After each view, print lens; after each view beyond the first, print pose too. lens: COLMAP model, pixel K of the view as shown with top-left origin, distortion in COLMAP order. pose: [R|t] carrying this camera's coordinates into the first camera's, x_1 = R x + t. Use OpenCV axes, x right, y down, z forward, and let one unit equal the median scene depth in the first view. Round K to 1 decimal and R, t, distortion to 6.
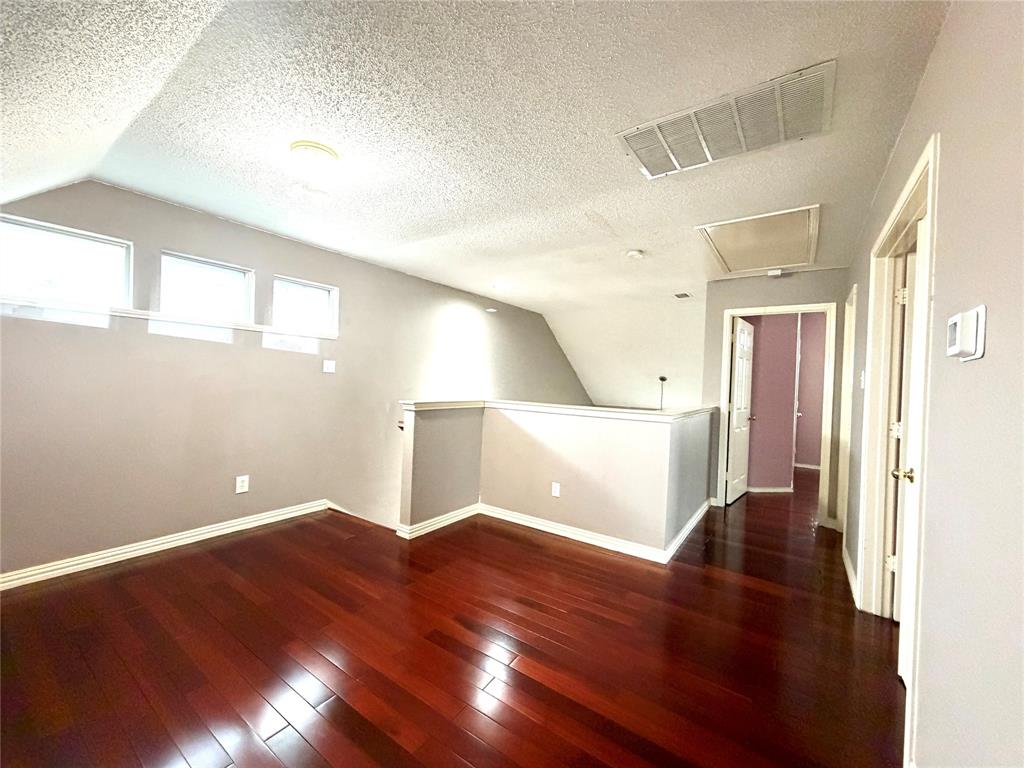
lens RADIAL K [[409.5, 0, 512.0], [0, 409.5, 384.0], [0, 0, 1]] dist [-0.000850, 0.000004]
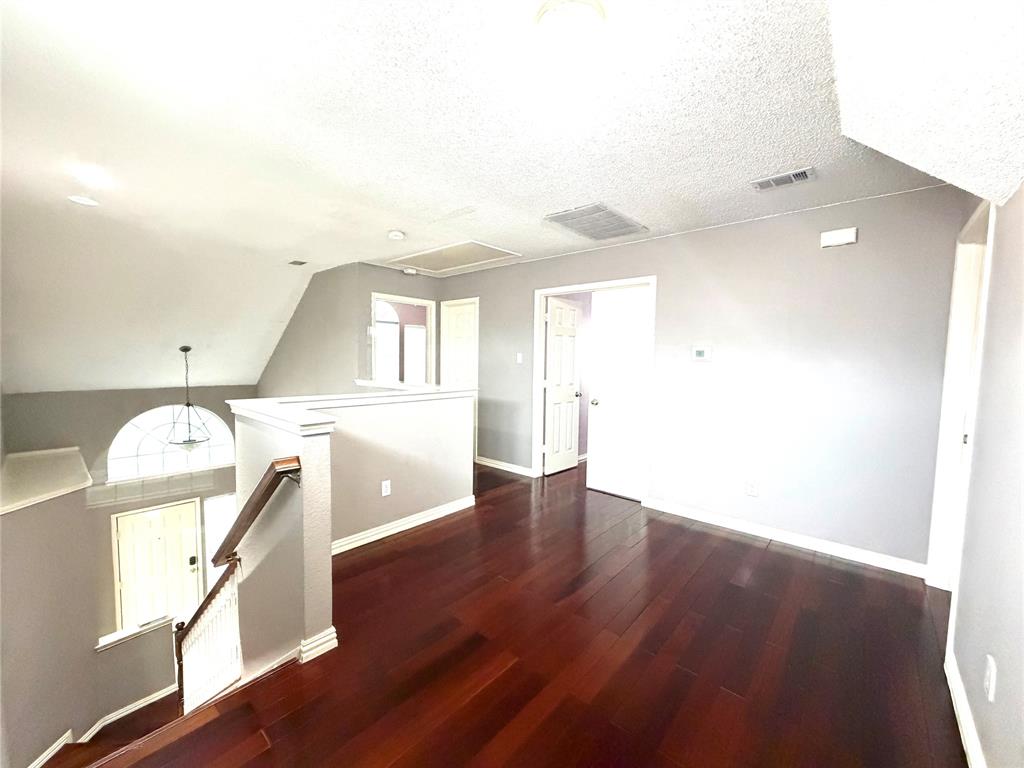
lens RADIAL K [[409.5, 0, 512.0], [0, 409.5, 384.0], [0, 0, 1]] dist [-0.000850, 0.000004]
pose [[0.100213, -0.094917, 0.990428, -0.800612], [-0.007152, 0.995345, 0.096112, -0.060171], [-0.994940, -0.016716, 0.099068, 0.711920]]
